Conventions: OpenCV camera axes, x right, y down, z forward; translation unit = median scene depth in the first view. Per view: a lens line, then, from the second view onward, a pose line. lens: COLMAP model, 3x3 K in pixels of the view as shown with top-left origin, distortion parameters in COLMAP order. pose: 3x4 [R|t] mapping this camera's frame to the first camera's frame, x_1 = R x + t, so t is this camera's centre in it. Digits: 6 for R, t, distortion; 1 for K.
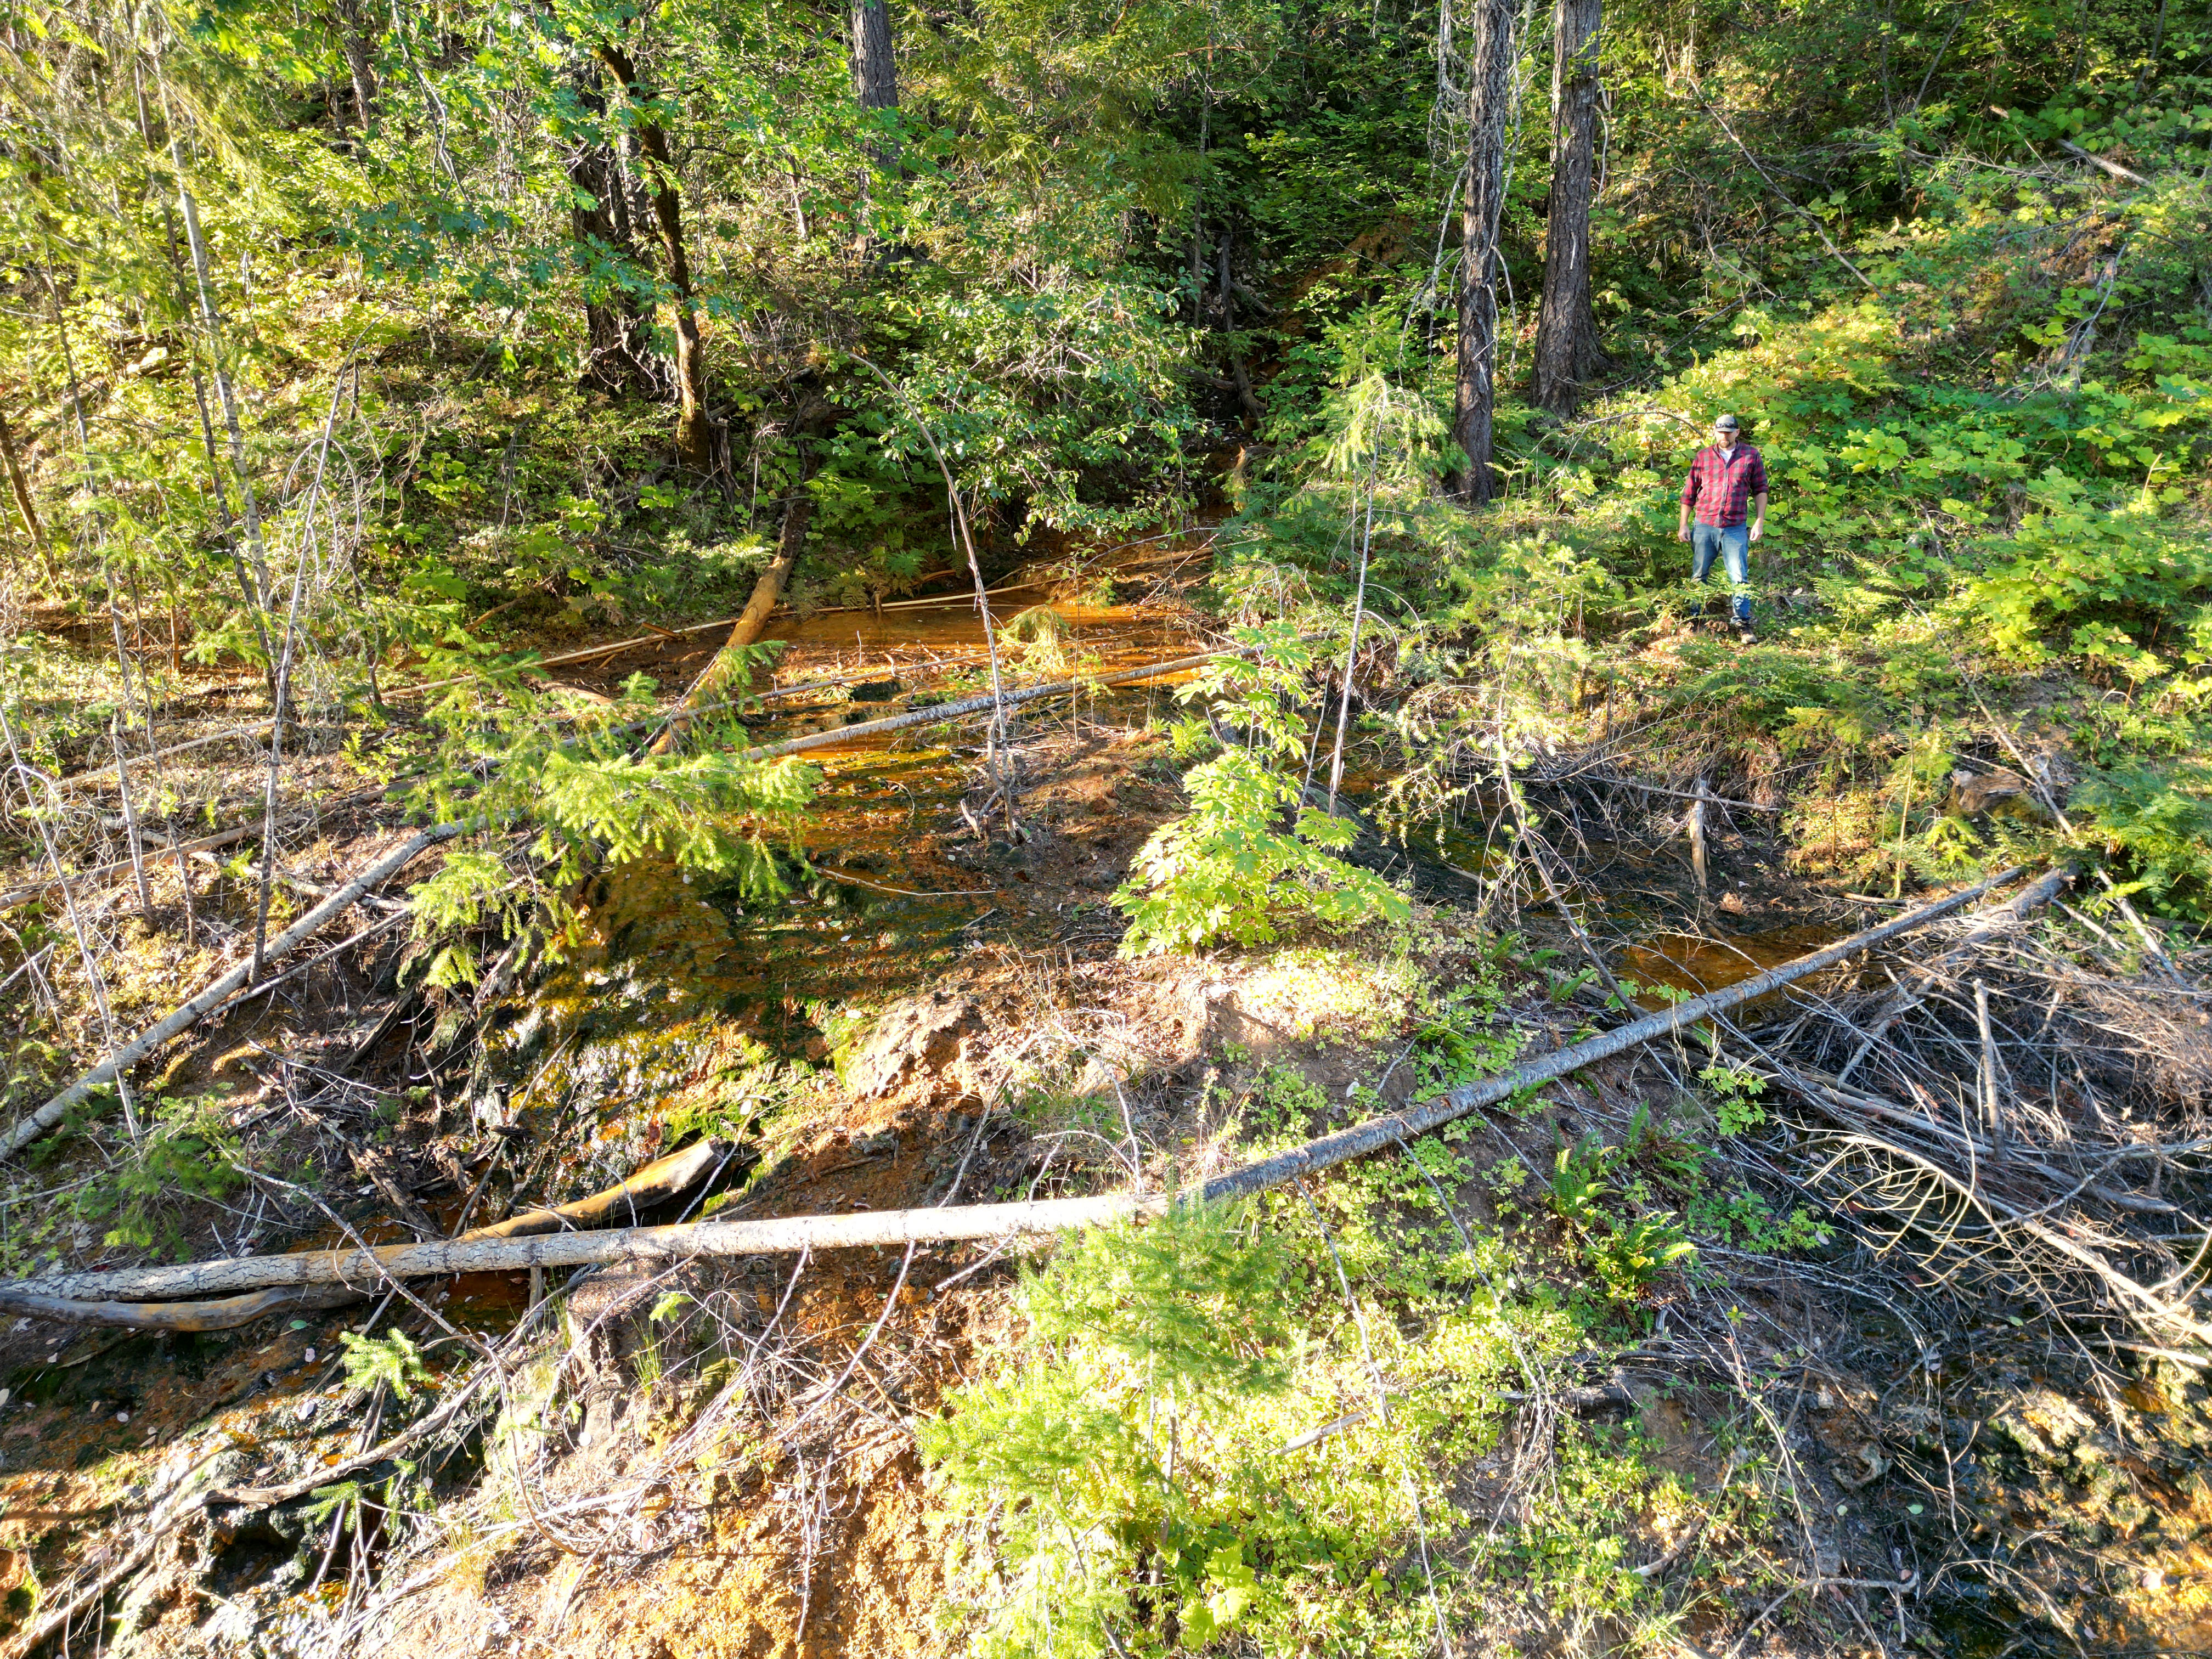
lens RADIAL K [[1543.2, 0, 1095.4], [0, 1543.2, 838.2], [0, 0, 1]] dist [0.079895, -0.074582]
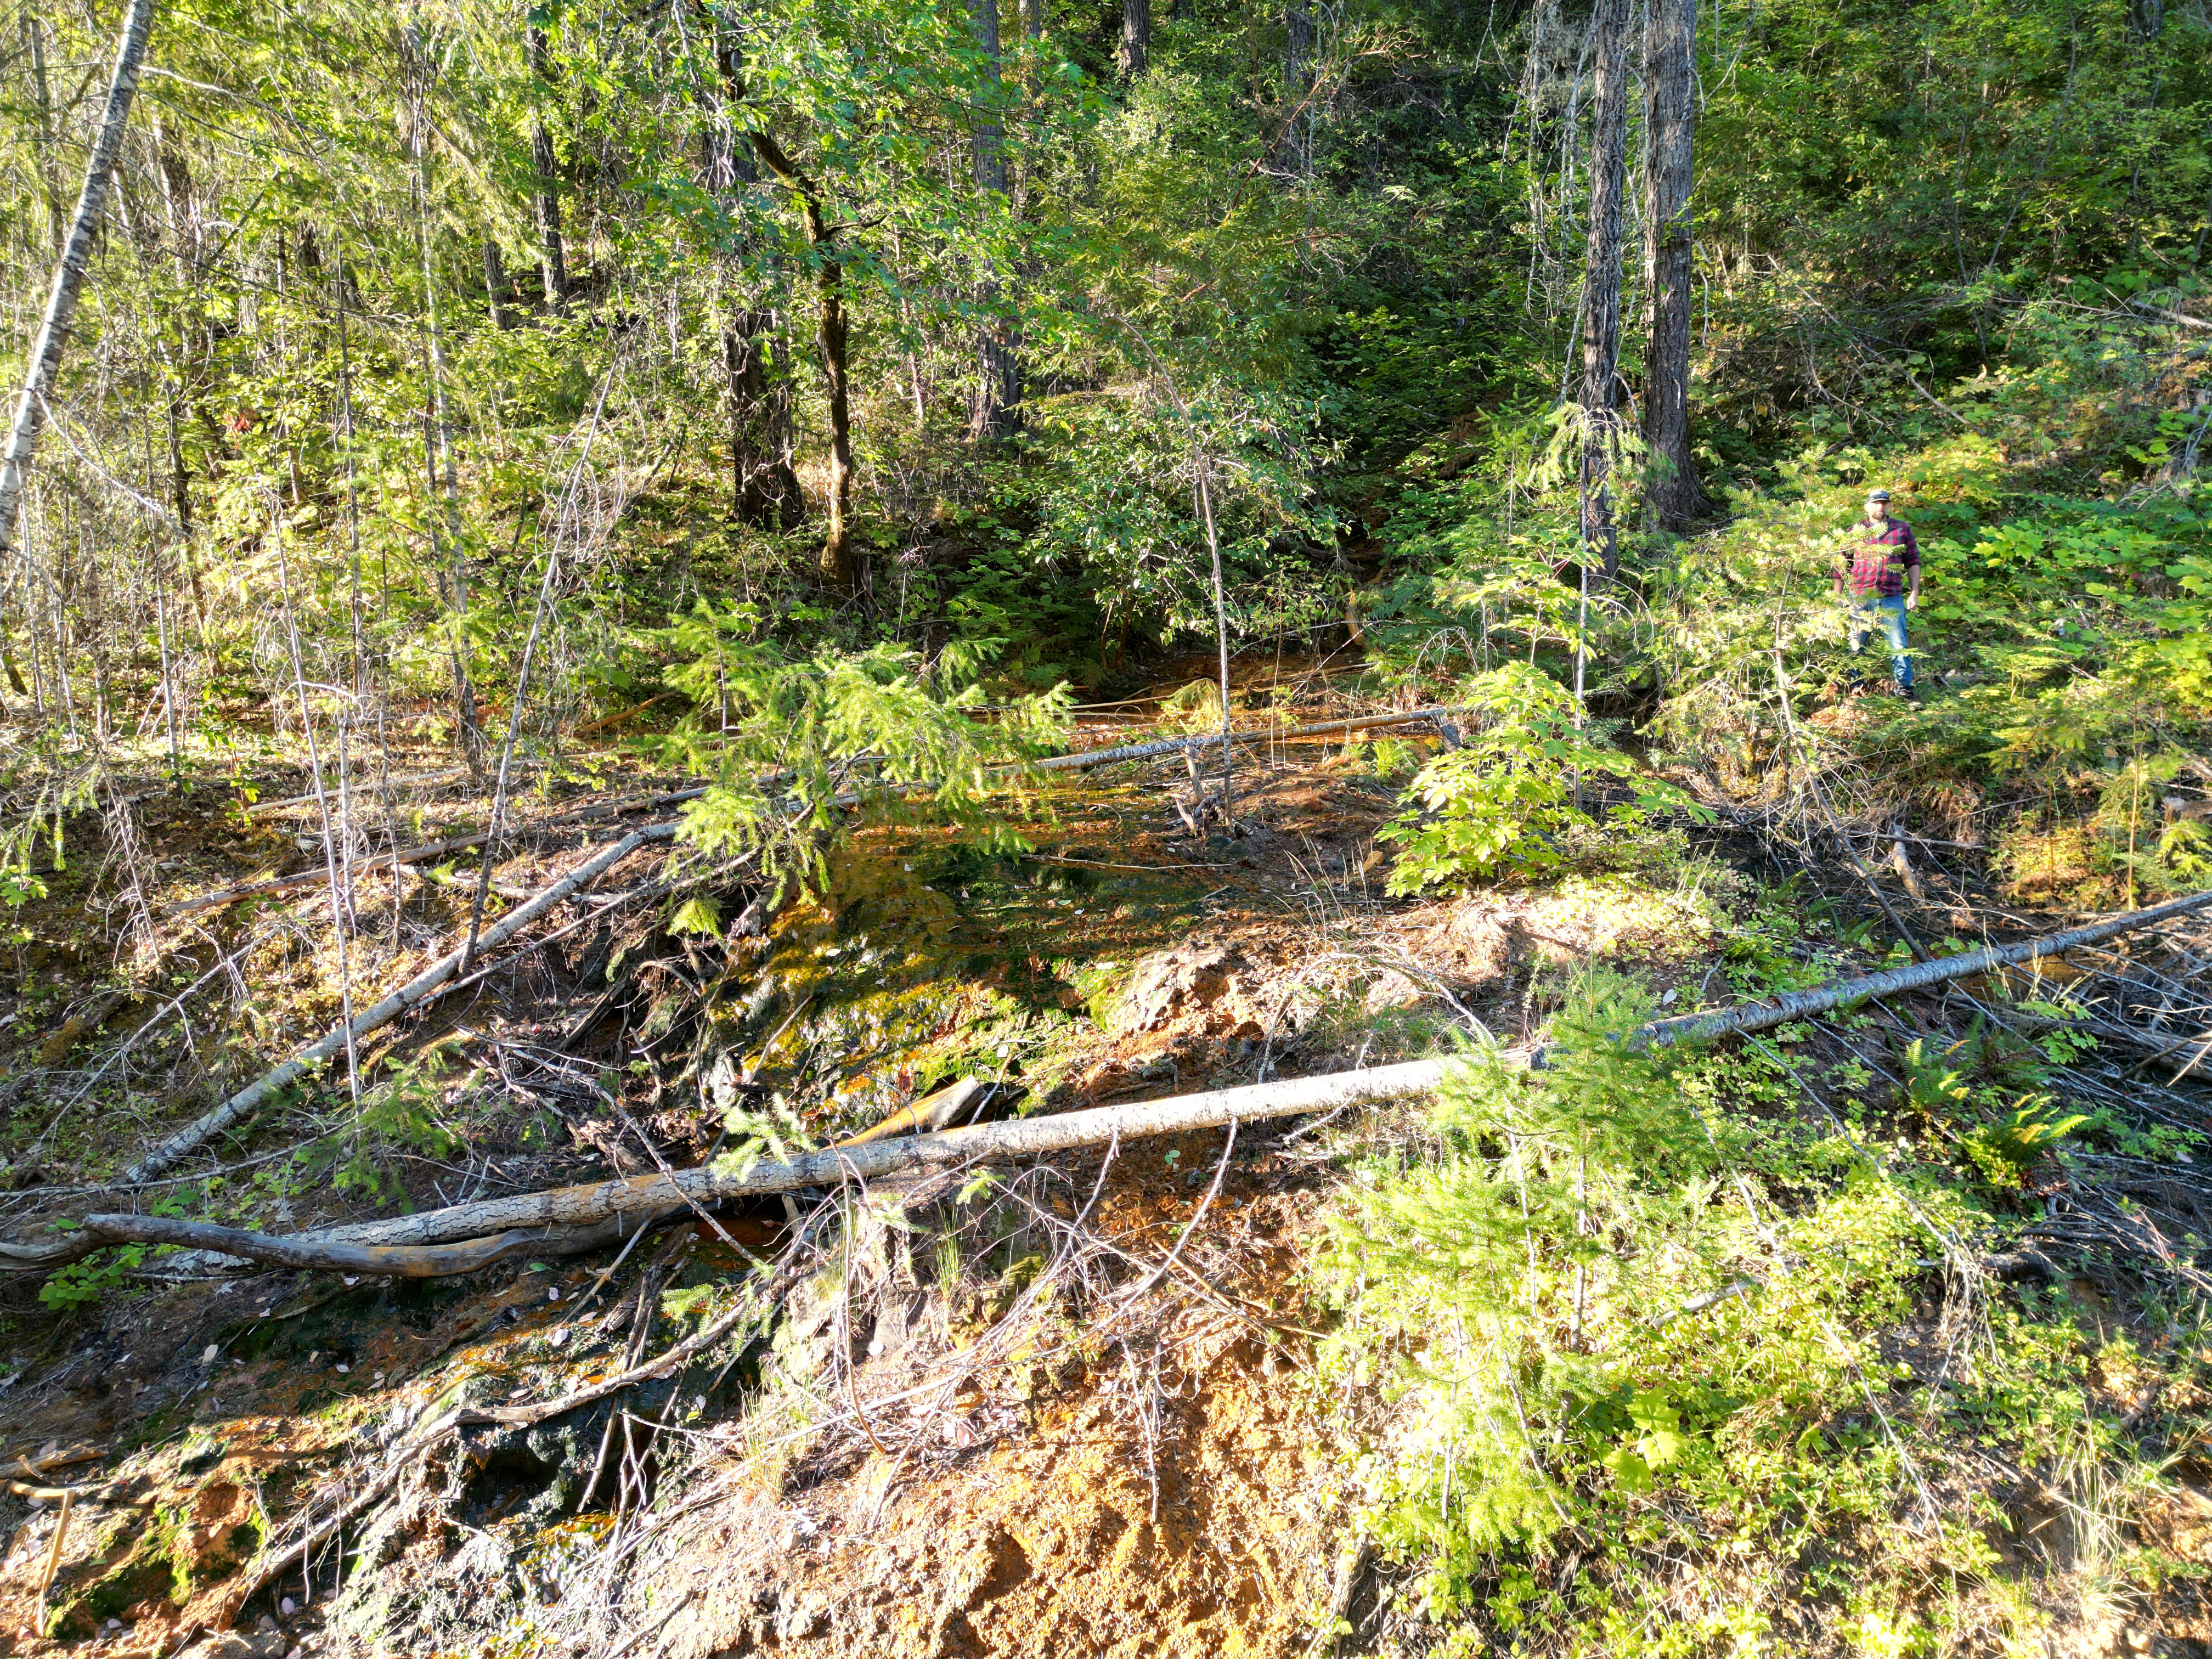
lens RADIAL K [[1543.2, 0, 1110.7], [0, 1543.2, 821.7], [0, 0, 1]] dist [0.079895, -0.074582]
pose [[0.999996, -0.000805, -0.002770, -0.159930], [0.000295, 0.983779, -0.179384, 0.210504], [0.002869, 0.179382, 0.983775, 0.037762]]
